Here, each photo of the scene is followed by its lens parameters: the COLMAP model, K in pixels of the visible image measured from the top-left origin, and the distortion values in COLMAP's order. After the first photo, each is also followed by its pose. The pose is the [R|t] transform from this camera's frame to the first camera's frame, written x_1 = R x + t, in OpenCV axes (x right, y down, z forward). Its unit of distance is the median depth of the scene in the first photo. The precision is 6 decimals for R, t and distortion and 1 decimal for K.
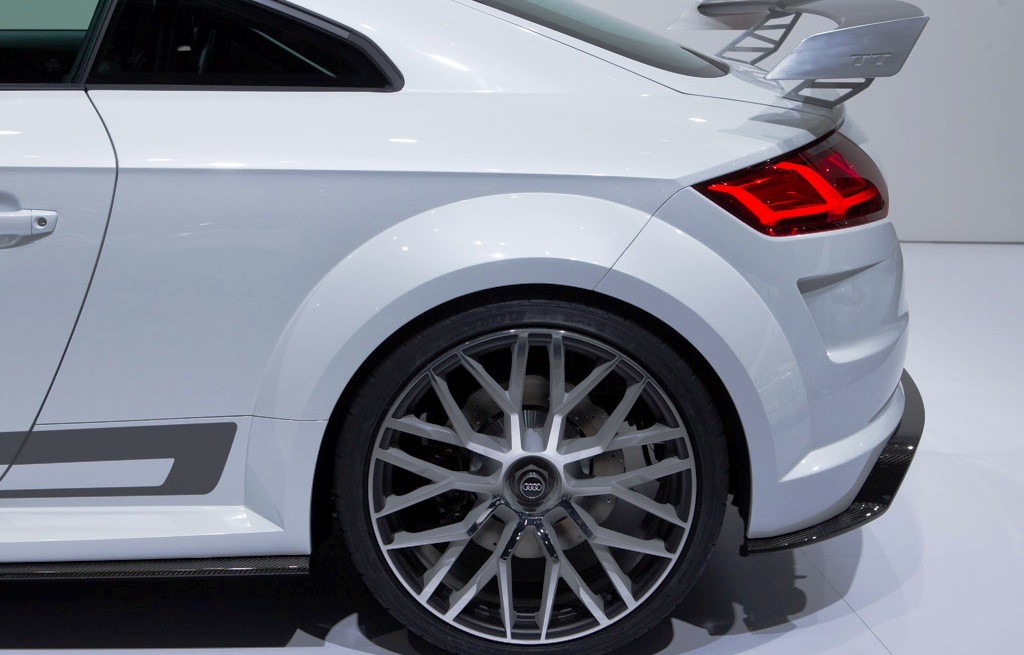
lens RADIAL K [[1692.8, 0, 512.0], [0, 1692.8, 327.5], [0, 0, 1]] dist [-0.044777, -0.070210]
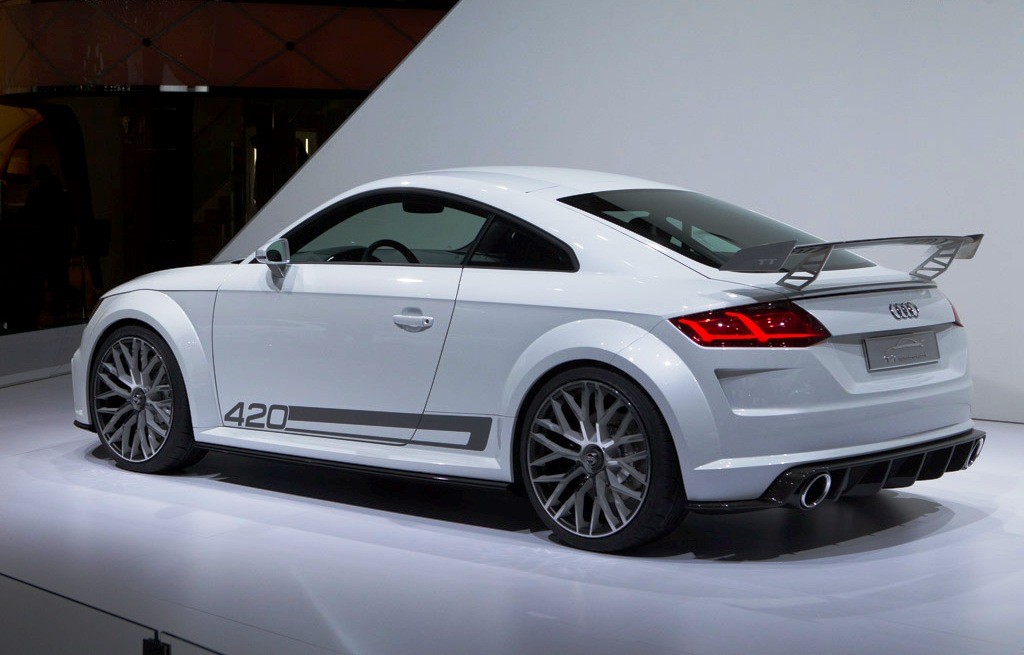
lens RADIAL K [[1841.2, 0, 512.0], [0, 1841.2, 327.5], [0, 0, 1]] dist [0.012368, -0.012778]
pose [[0.732063, 0.038644, -0.680140, 1.472741], [-0.149381, 0.983197, -0.104922, 0.187123], [0.664657, 0.178409, 0.725535, -0.737461]]
